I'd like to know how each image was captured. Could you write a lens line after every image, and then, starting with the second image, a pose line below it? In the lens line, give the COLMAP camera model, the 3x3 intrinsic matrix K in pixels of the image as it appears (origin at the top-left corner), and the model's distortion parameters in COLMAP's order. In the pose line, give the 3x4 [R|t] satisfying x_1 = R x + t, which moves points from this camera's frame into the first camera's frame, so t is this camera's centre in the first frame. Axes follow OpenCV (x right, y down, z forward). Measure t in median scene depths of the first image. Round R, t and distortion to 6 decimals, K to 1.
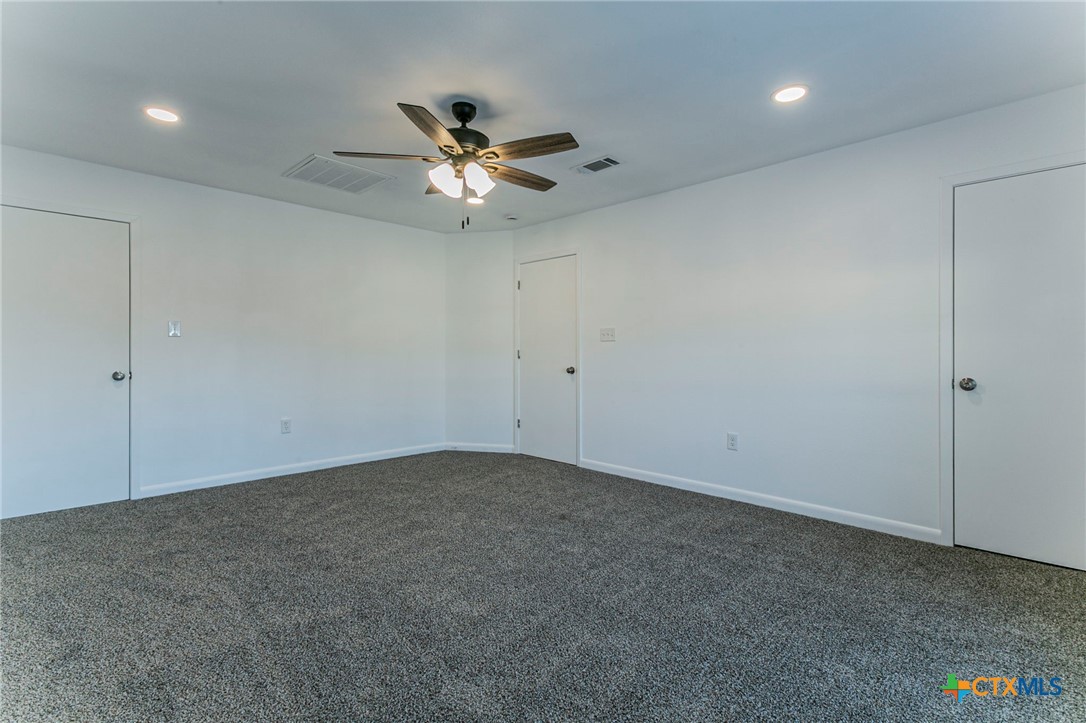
lens RADIAL K [[527.0, 0, 549.8], [0, 527.0, 352.5], [0, 0, 1]] dist [0.020386, 0.000012]
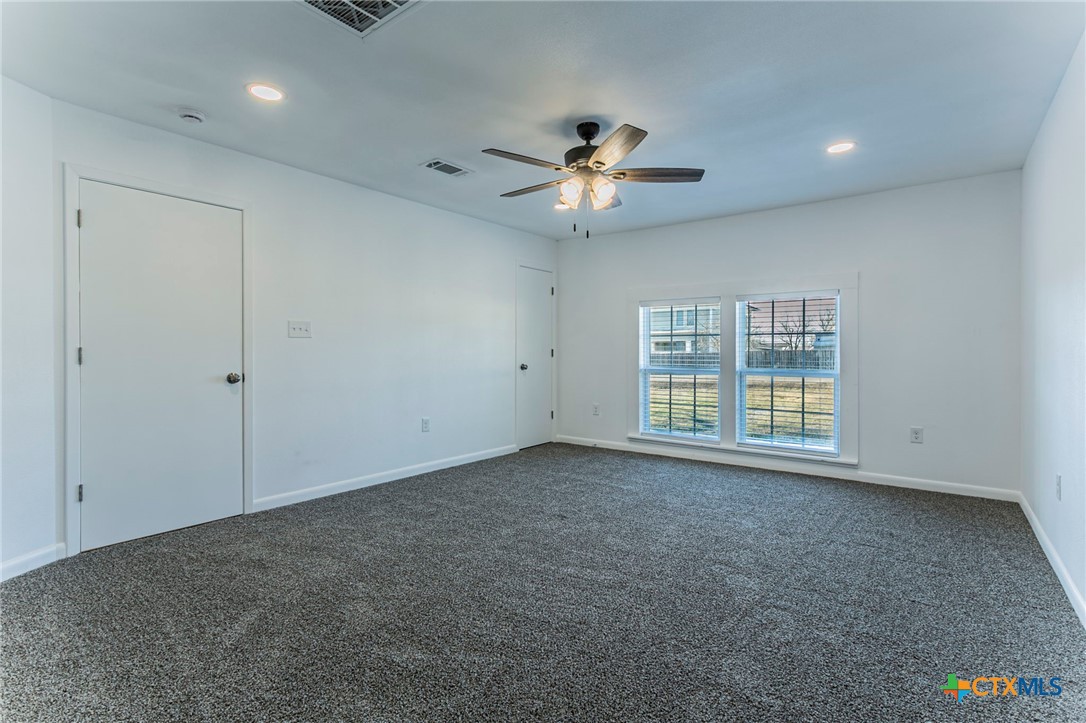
lens RADIAL K [[527.0, 0, 549.8], [0, 527.0, 352.5], [0, 0, 1]] dist [0.020386, 0.000012]
pose [[-0.139091, -0.005557, 0.990264, -0.733498], [0.000873, 0.999983, 0.005734, -0.002585], [-0.990279, 0.001662, -0.139084, 0.732854]]
